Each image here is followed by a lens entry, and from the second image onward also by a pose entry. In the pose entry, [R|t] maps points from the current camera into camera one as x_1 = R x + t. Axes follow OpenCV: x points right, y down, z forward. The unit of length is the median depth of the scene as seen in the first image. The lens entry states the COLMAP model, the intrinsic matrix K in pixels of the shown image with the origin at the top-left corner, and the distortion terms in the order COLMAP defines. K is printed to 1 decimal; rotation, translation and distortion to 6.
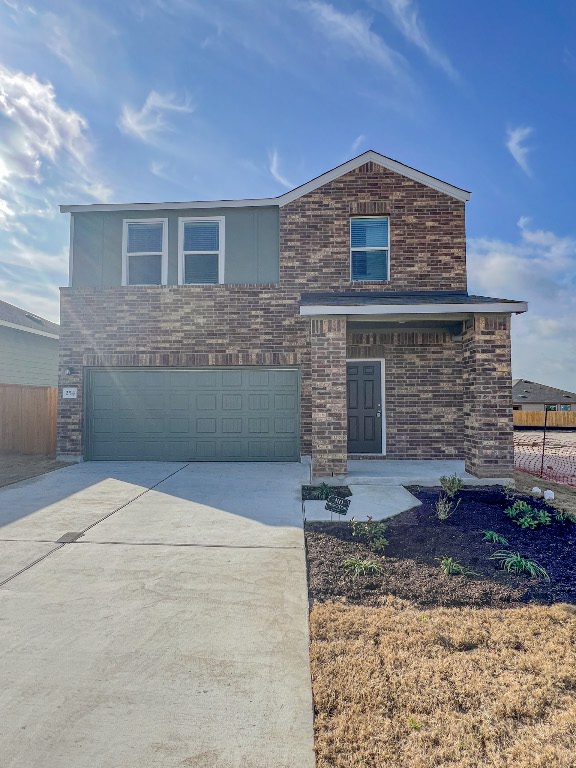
lens RADIAL K [[385.6, 0, 288.9], [0, 385.6, 381.9], [0, 0, 1]] dist [-0.004608, -0.000614]
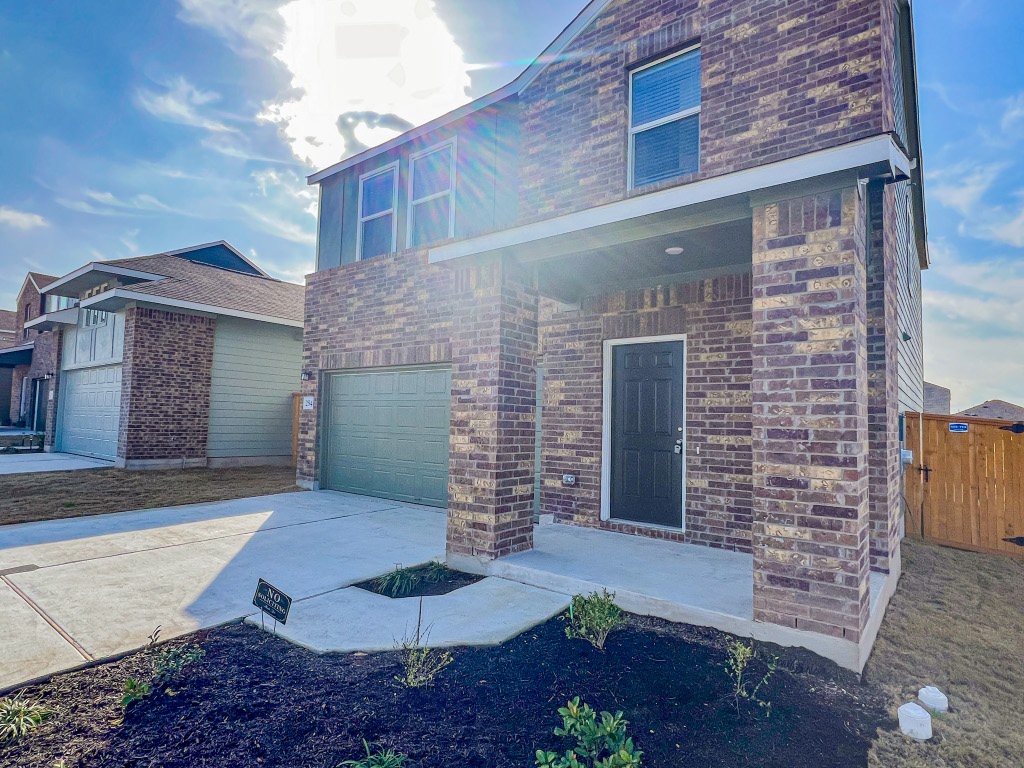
lens RADIAL K [[546.6, 0, 513.0], [0, 546.6, 387.3], [0, 0, 1]] dist [-0.002529, 0.000856]
pose [[0.824520, -0.013008, -0.565684, 0.463991], [0.001250, 0.999775, -0.021167, 0.021854], [0.565832, 0.016746, 0.824350, 0.311985]]
